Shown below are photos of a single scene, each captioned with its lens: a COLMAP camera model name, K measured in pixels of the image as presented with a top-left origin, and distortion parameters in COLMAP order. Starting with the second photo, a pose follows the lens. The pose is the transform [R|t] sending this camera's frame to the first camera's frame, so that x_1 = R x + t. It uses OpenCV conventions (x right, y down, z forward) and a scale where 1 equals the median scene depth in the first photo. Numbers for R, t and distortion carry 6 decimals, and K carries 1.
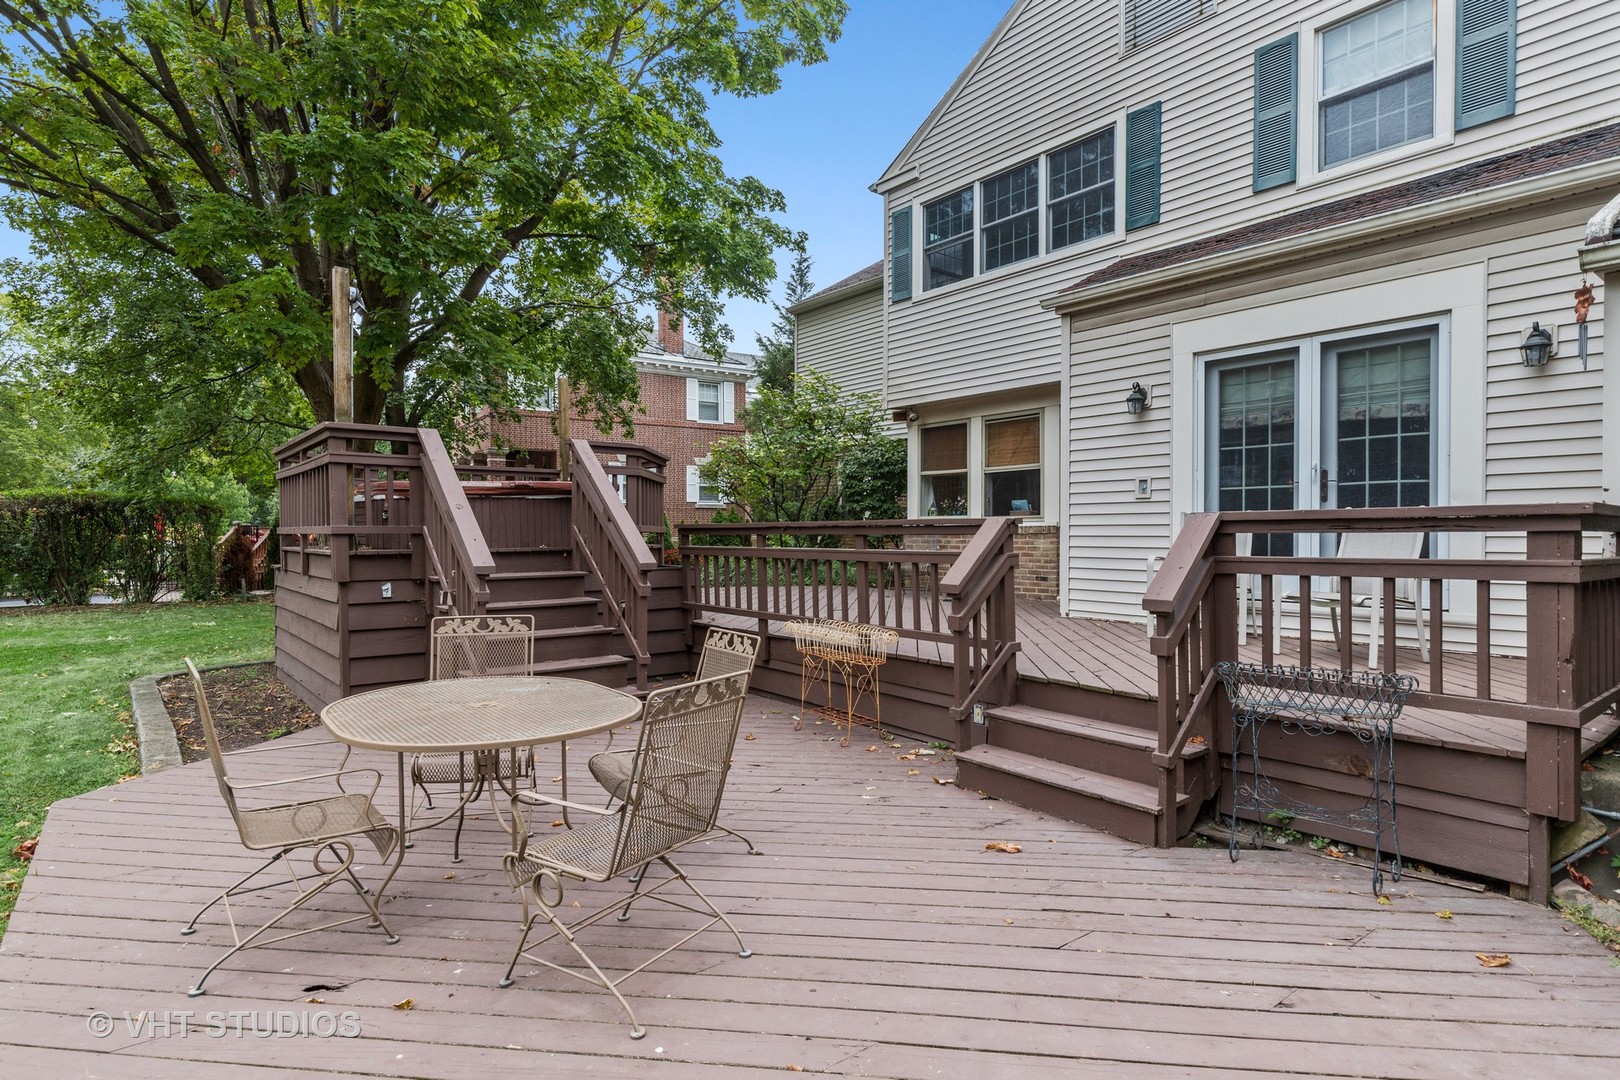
lens RADIAL K [[840.6, 0, 810.0], [0, 840.6, 540.0], [0, 0, 1]] dist [-0.000149, -0.000295]
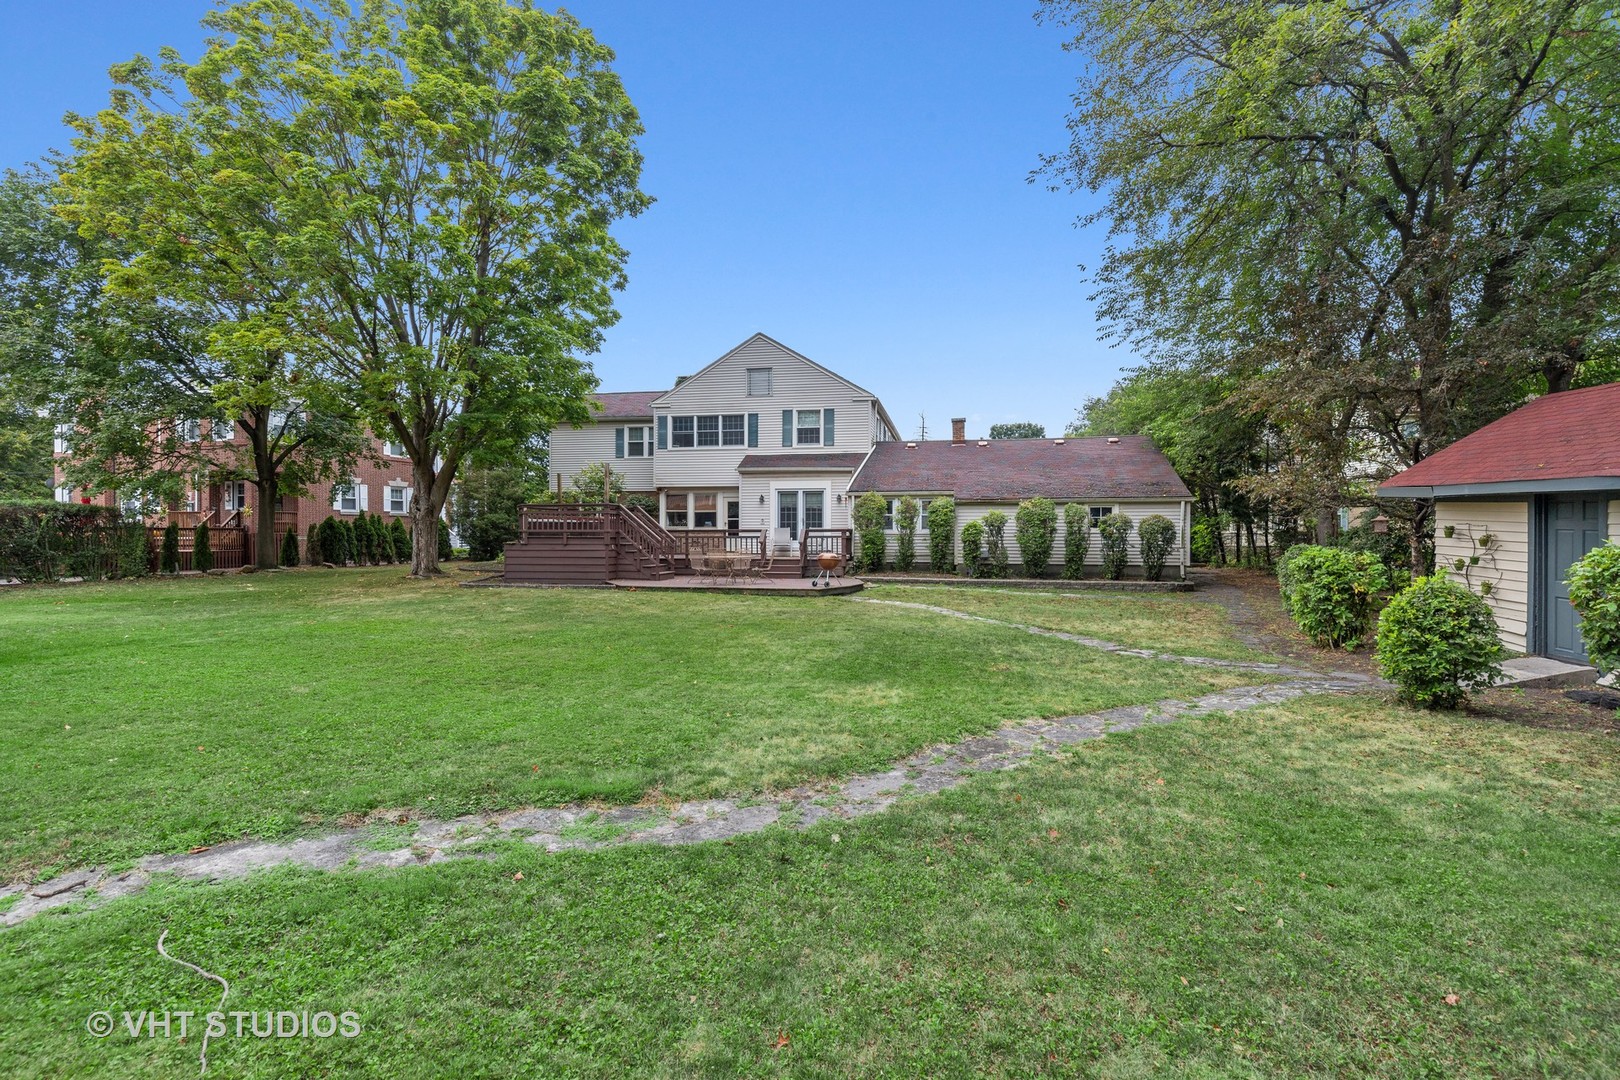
lens RADIAL K [[735.5, 0, 815.2], [0, 735.5, 531.5], [0, 0, 1]] dist [0.000145, 0.000075]
pose [[0.754325, 0.000006, 0.656502, -1.491470], [0.005457, 0.999965, -0.006278, 0.008076], [-0.656479, 0.008318, 0.754299, -1.561446]]
